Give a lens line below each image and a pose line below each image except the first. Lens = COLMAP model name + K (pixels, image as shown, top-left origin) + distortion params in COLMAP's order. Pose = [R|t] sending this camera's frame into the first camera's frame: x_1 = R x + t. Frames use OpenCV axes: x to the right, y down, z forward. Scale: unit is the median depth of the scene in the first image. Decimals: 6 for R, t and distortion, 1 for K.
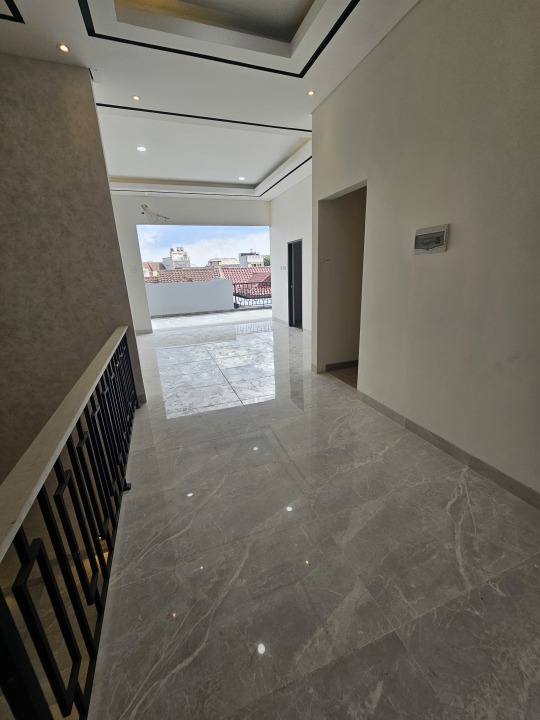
lens RADIAL K [[294.3, 0, 267.5], [0, 294.3, 361.8], [0, 0, 1]] dist [-0.005813, 0.000316]
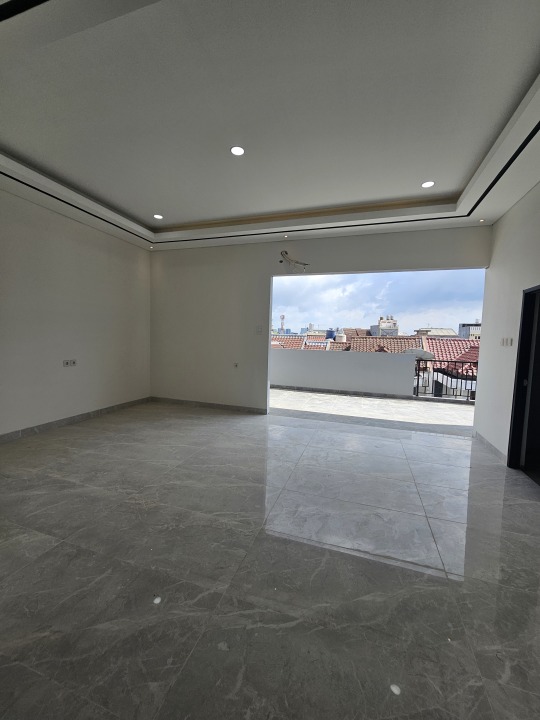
lens RADIAL K [[294.3, 0, 269.0], [0, 294.3, 358.8], [0, 0, 1]] dist [-0.005813, 0.000316]
pose [[0.785693, 0.102184, -0.610118, 0.029196], [-0.237435, 0.960538, -0.144888, -0.086357], [0.571236, 0.258701, 0.778950, 0.272967]]
